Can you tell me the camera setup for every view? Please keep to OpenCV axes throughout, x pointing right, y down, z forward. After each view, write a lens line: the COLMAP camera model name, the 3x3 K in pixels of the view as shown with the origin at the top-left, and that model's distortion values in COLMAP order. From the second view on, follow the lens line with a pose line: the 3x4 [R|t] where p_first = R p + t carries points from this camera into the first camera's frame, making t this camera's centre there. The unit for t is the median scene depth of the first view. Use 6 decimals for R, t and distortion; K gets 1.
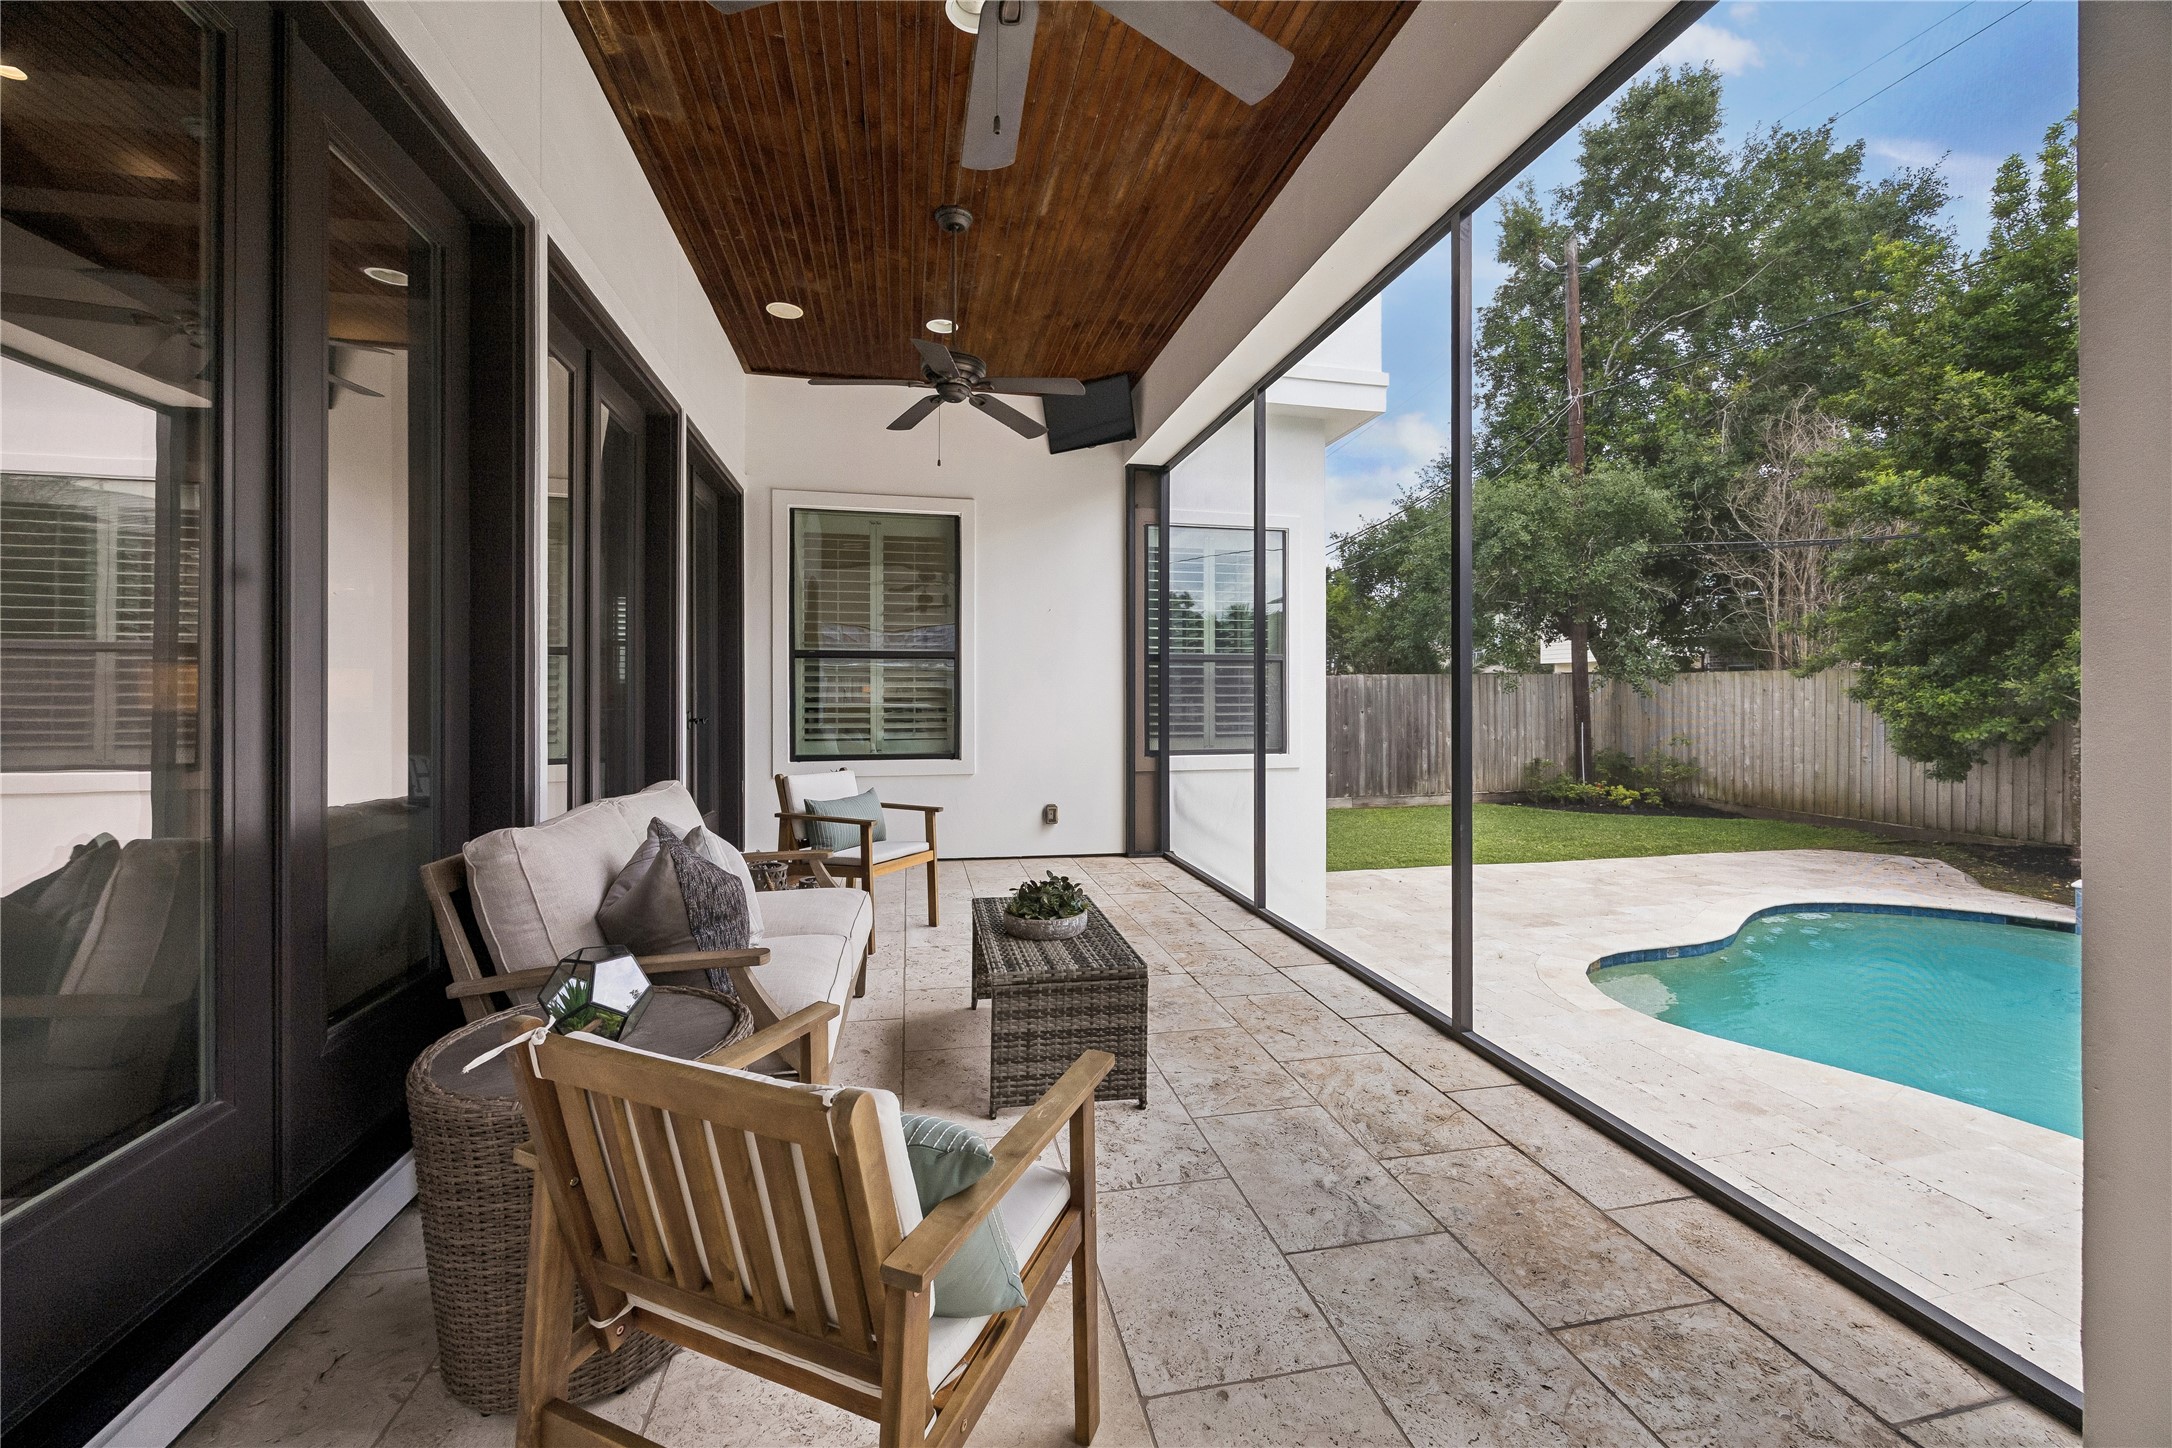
lens RADIAL K [[870.6, 0, 1094.8], [0, 870.6, 723.5], [0, 0, 1]] dist [-0.001509, -0.000055]
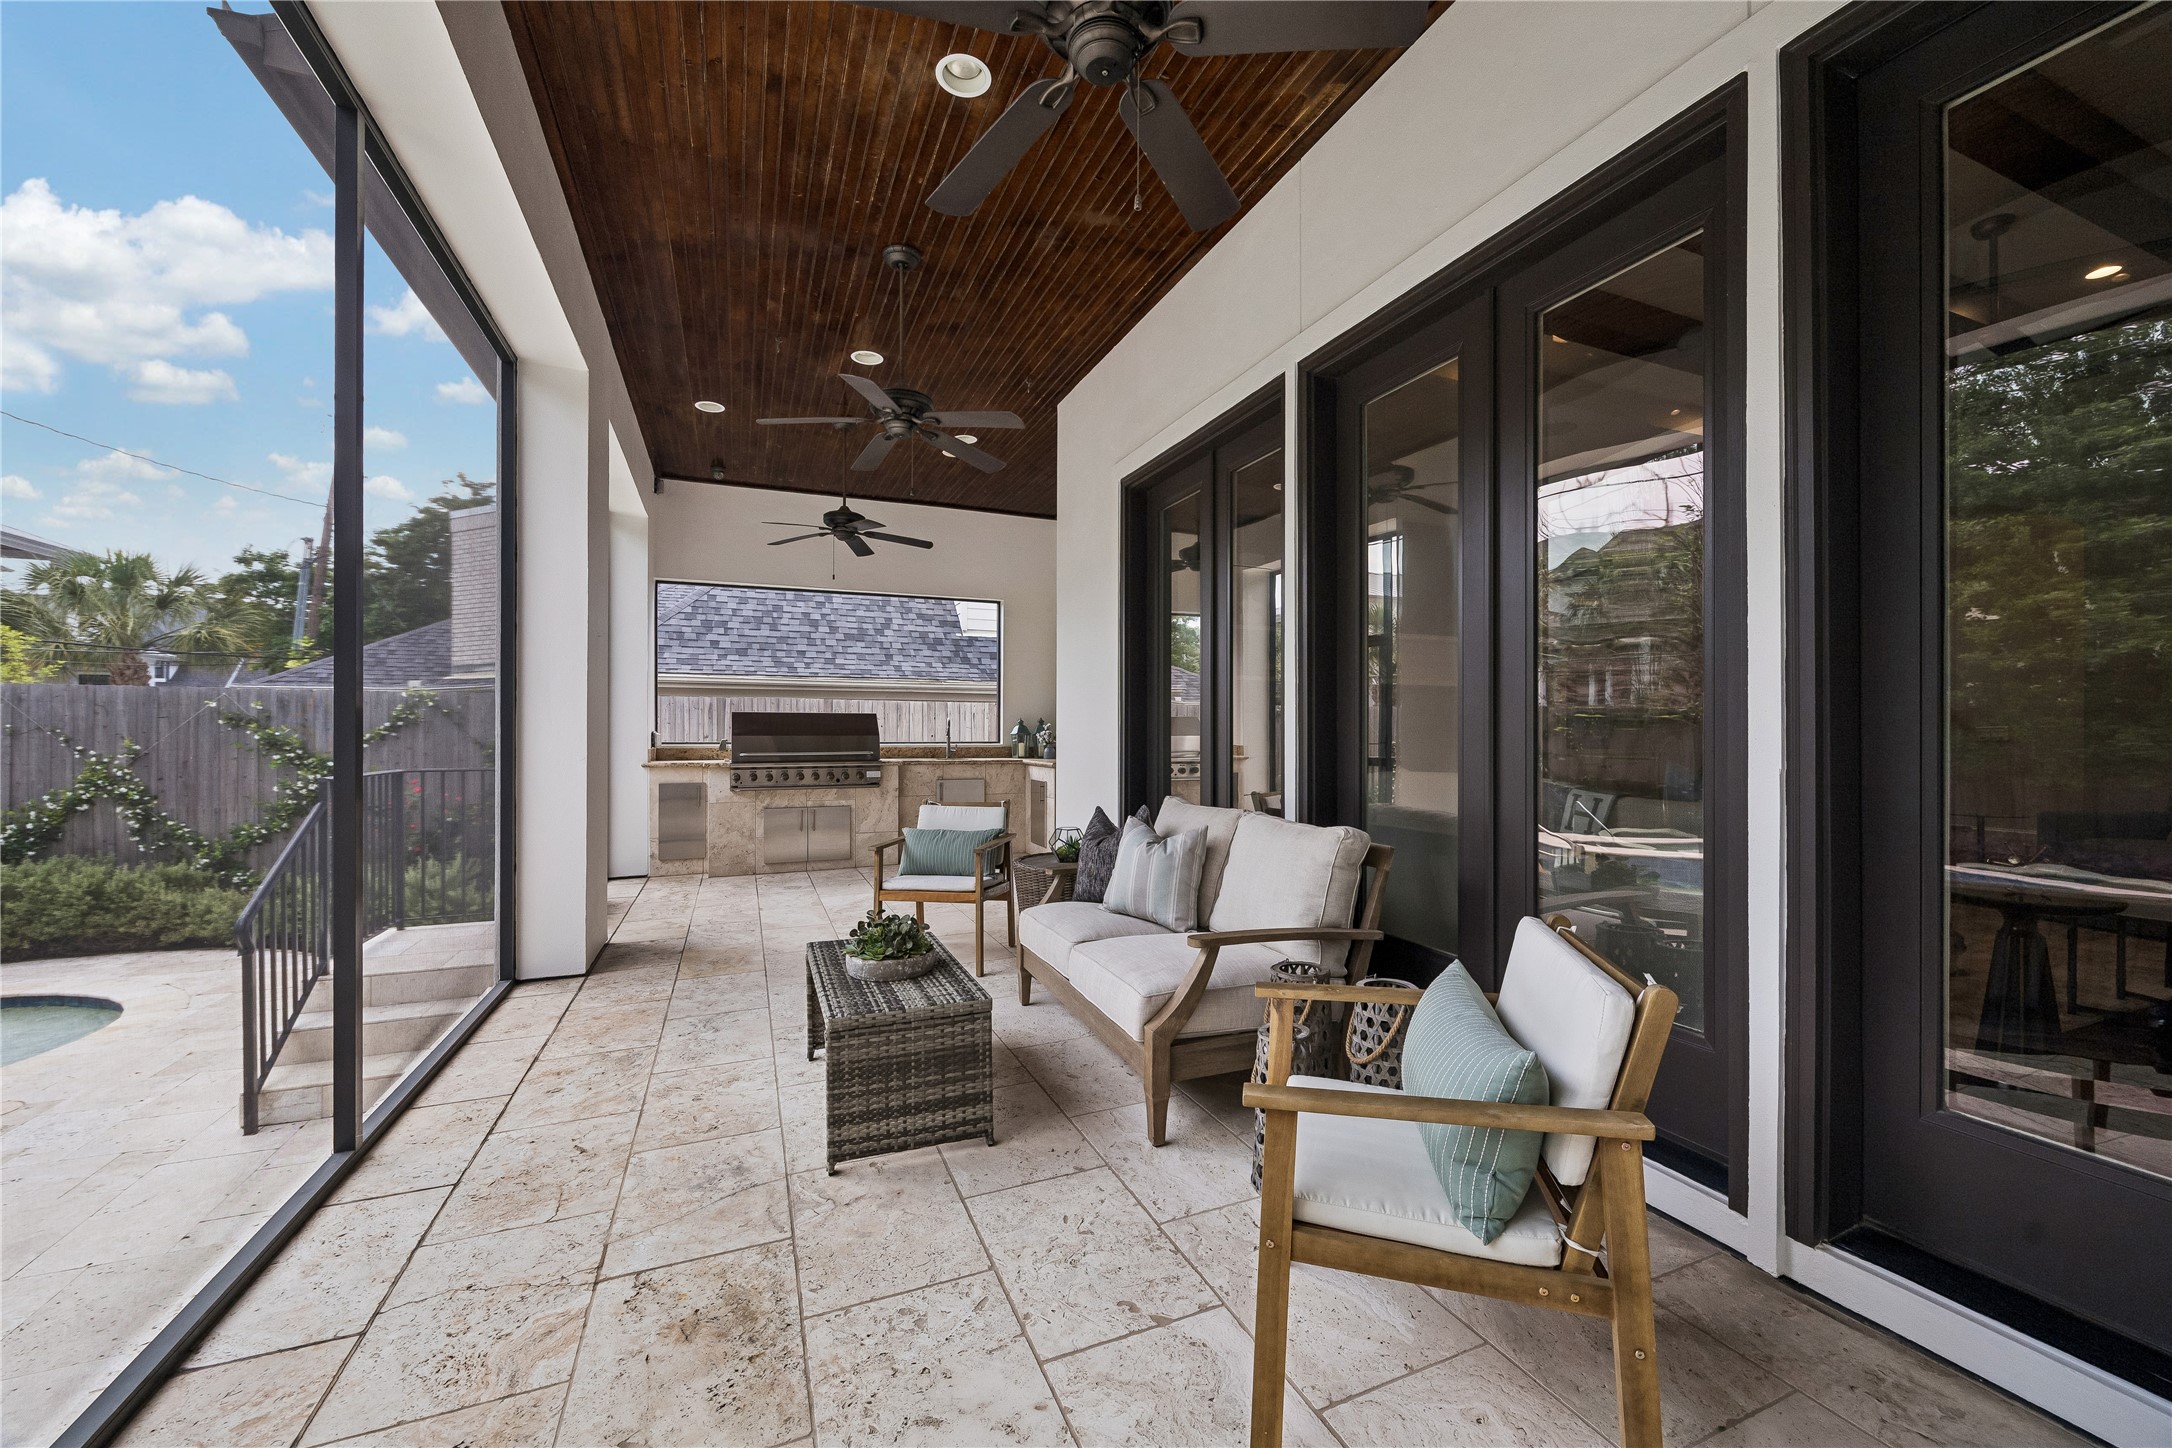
lens RADIAL K [[870.6, 0, 1094.8], [0, 870.6, 723.5], [0, 0, 1]] dist [-0.001509, -0.000055]
pose [[-0.984953, -0.004478, -0.172764, -0.143036], [-0.008134, 0.999758, 0.020458, -0.072975], [0.172630, 0.021555, -0.984751, 2.580056]]
